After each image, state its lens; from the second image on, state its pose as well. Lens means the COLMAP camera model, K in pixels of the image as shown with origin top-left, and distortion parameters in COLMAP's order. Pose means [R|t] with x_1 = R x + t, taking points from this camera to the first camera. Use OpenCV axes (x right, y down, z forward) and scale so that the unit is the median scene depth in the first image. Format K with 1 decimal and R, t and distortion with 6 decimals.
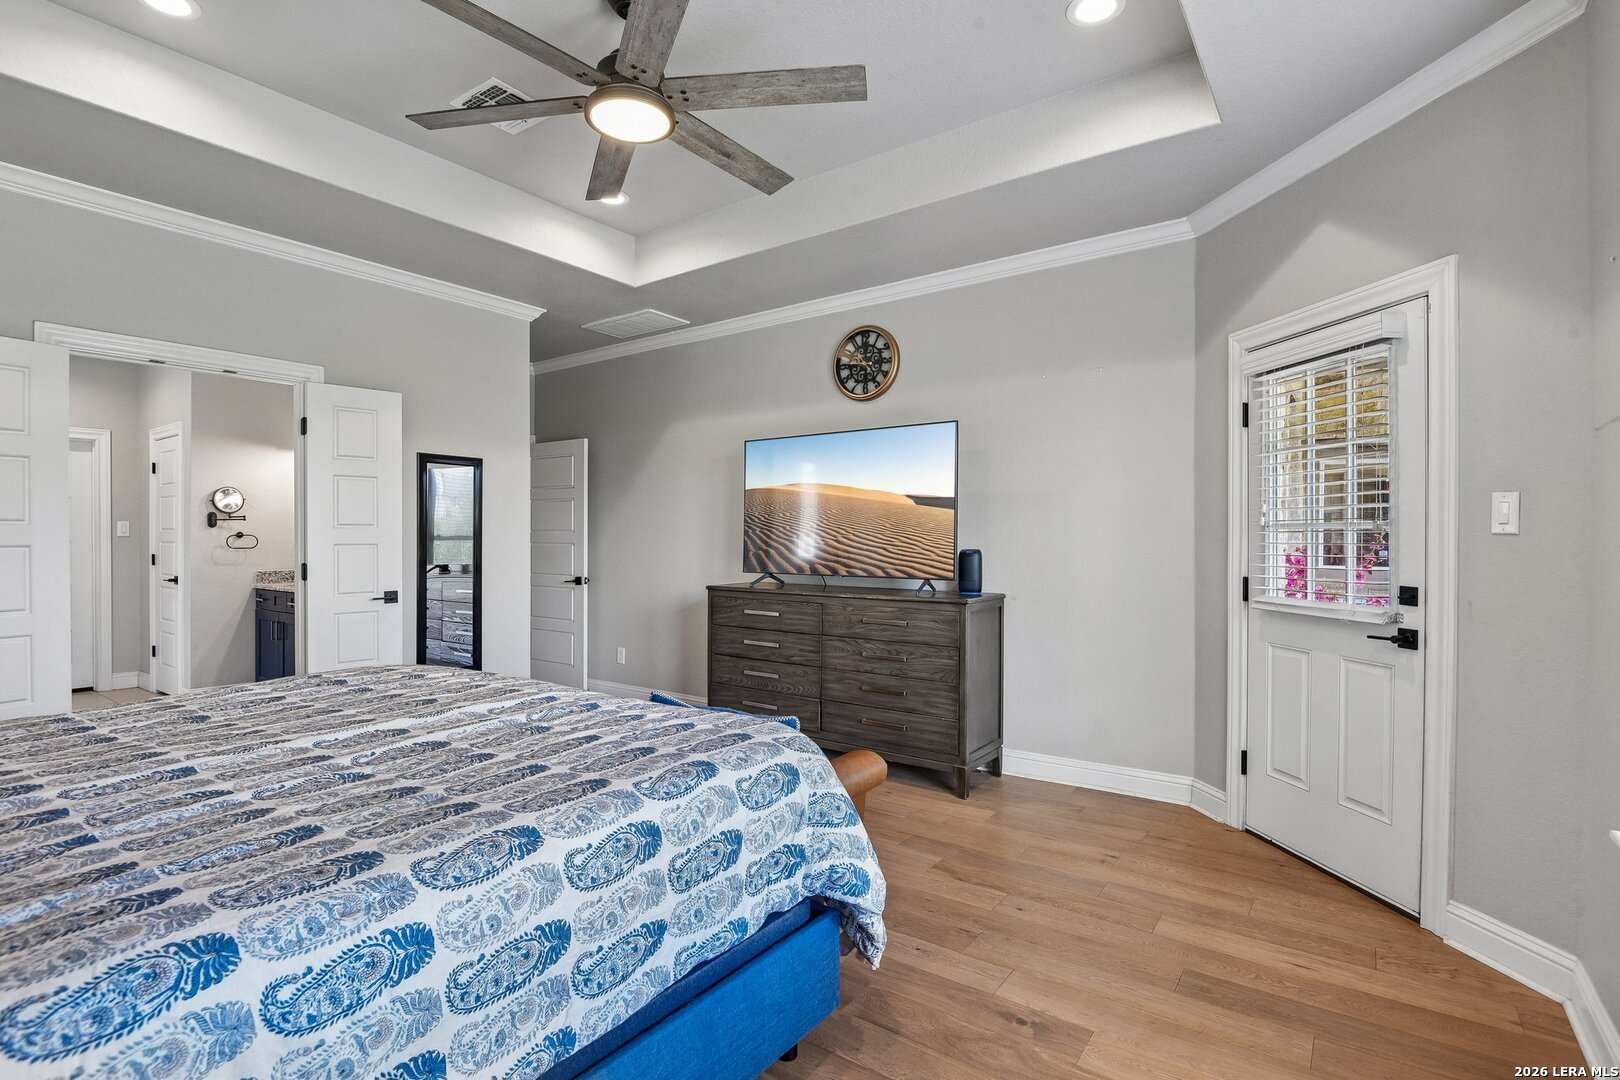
lens RADIAL K [[765.0, 0, 807.0], [0, 765.0, 542.1], [0, 0, 1]] dist [-0.015052, -0.006089]
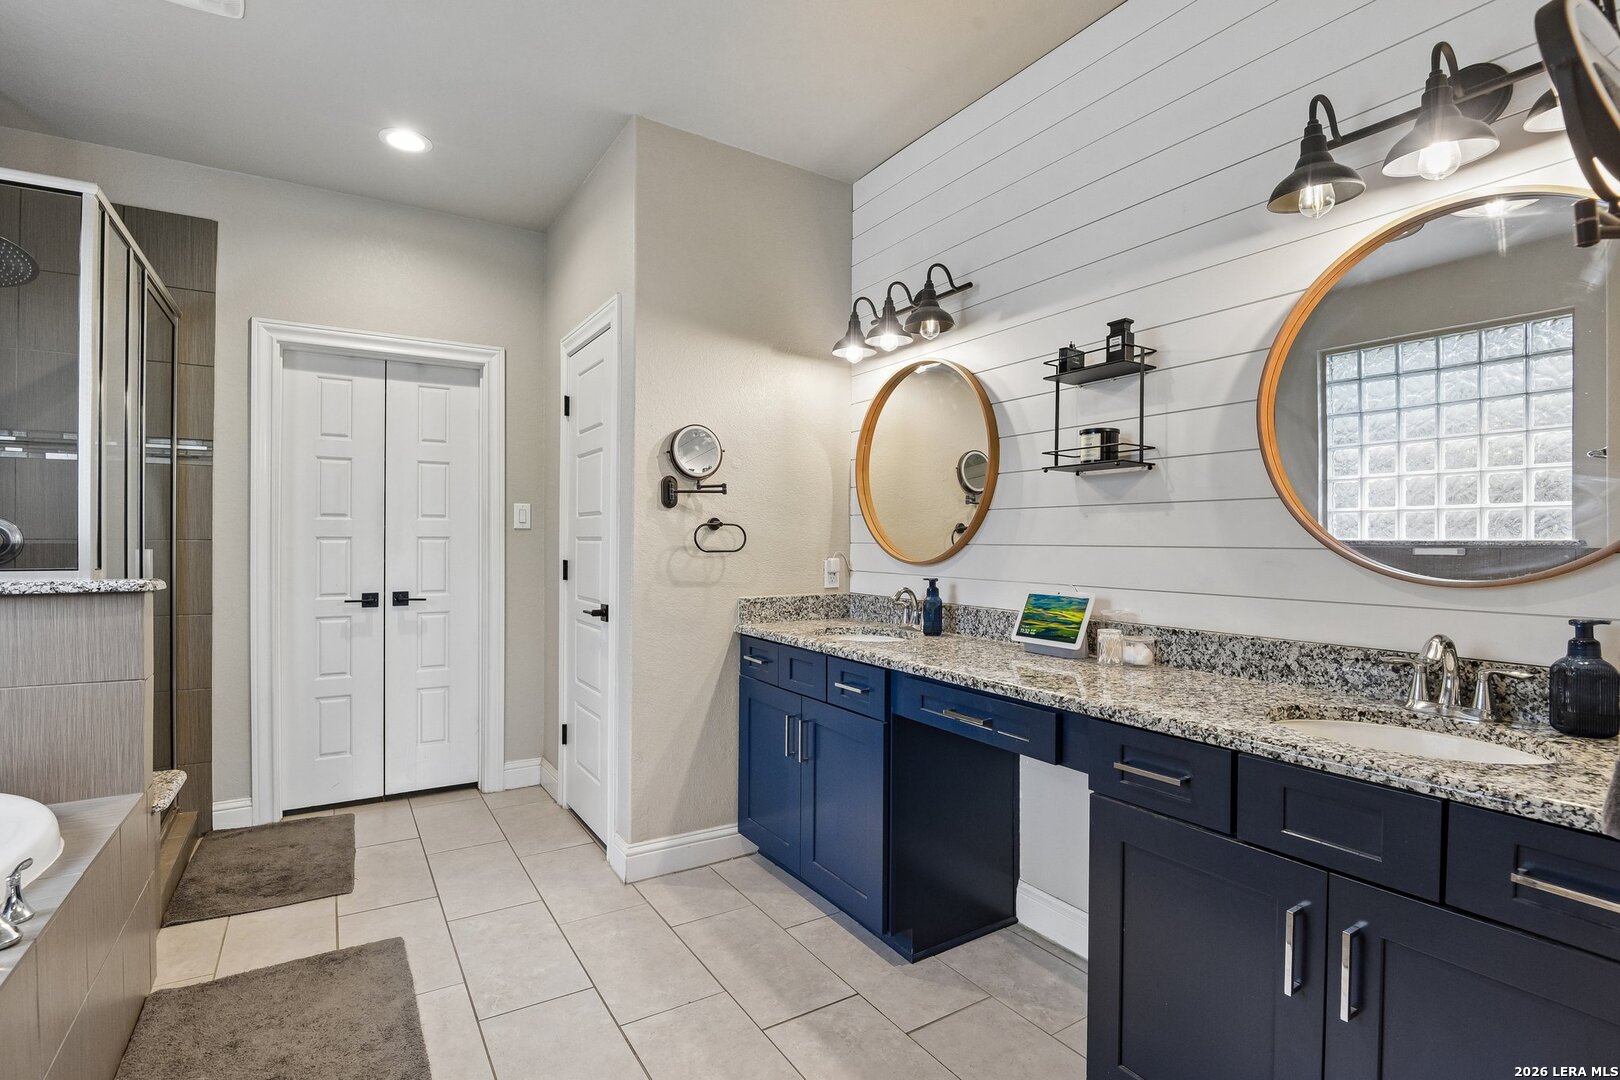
lens RADIAL K [[765.0, 0, 793.9], [0, 765.0, 539.6], [0, 0, 1]] dist [-0.015052, -0.006089]
pose [[0.920662, 0.003341, -0.390346, -0.510045], [-0.004540, 0.999987, -0.002149, 0.001521], [0.390334, 0.003751, 0.920666, 0.566793]]
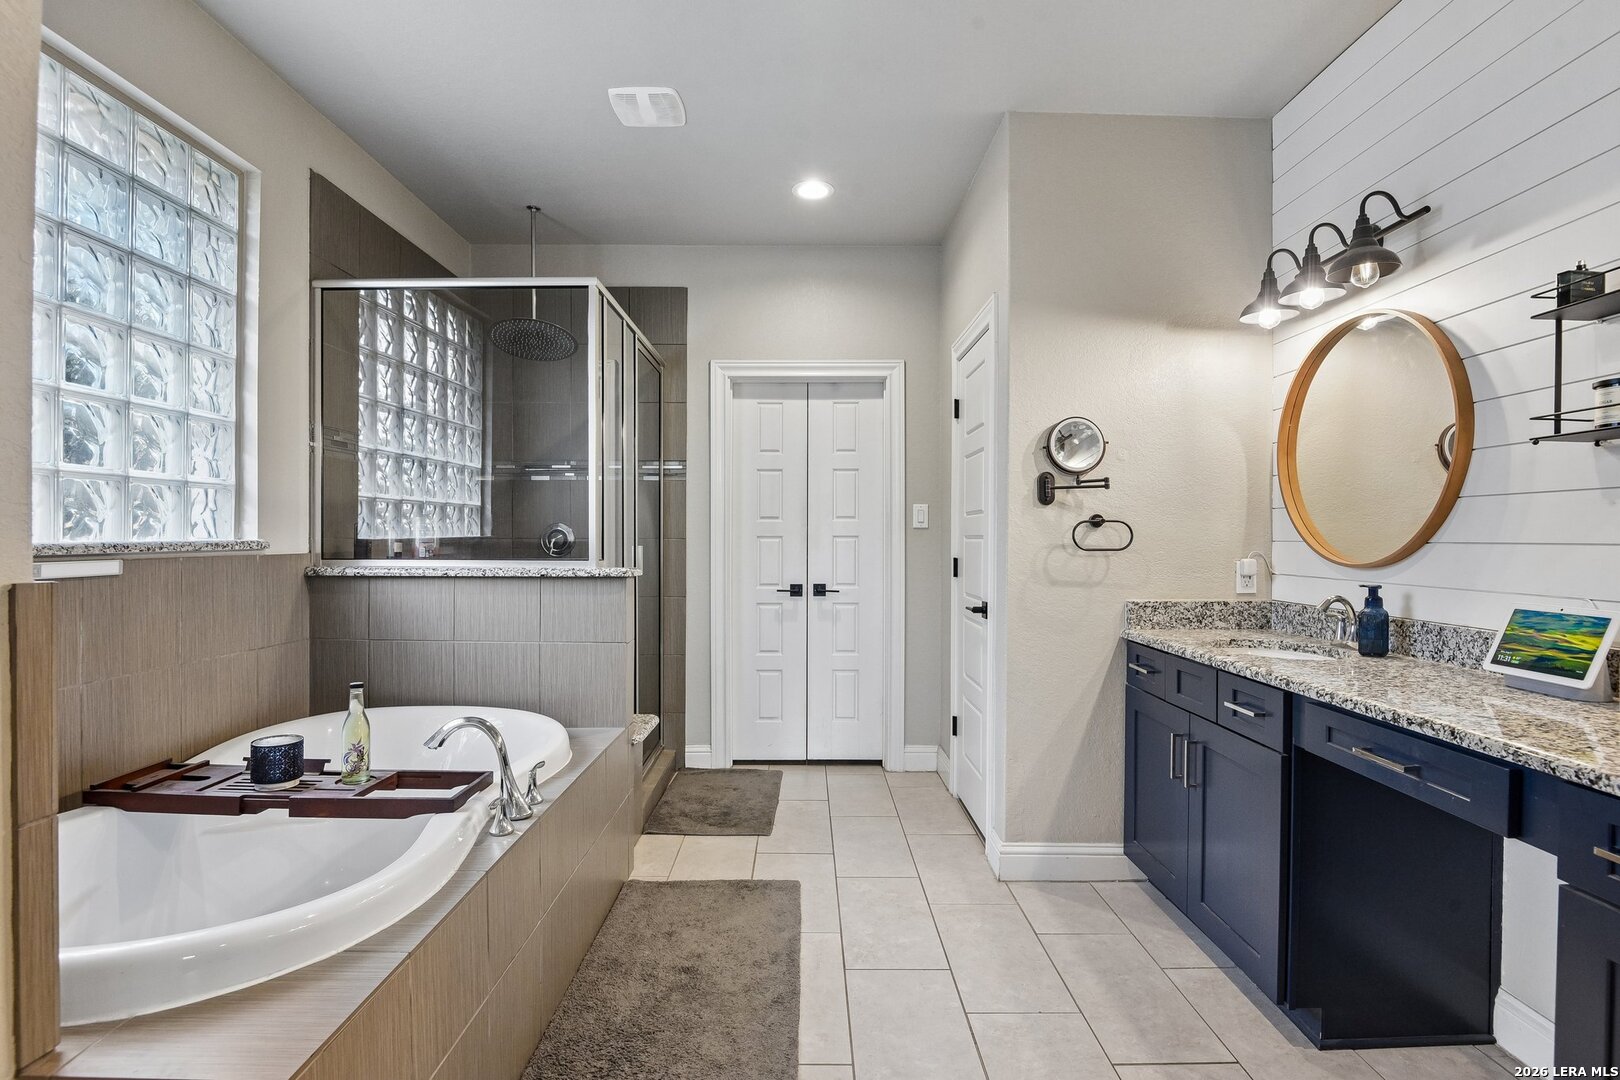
lens RADIAL K [[765.0, 0, 800.6], [0, 765.0, 540.1], [0, 0, 1]] dist [-0.015052, -0.006089]
pose [[0.575841, 0.003277, -0.817555, -0.474553], [-0.004087, 0.999991, 0.001130, 0.002518], [0.817551, 0.002691, 0.575849, 0.587234]]
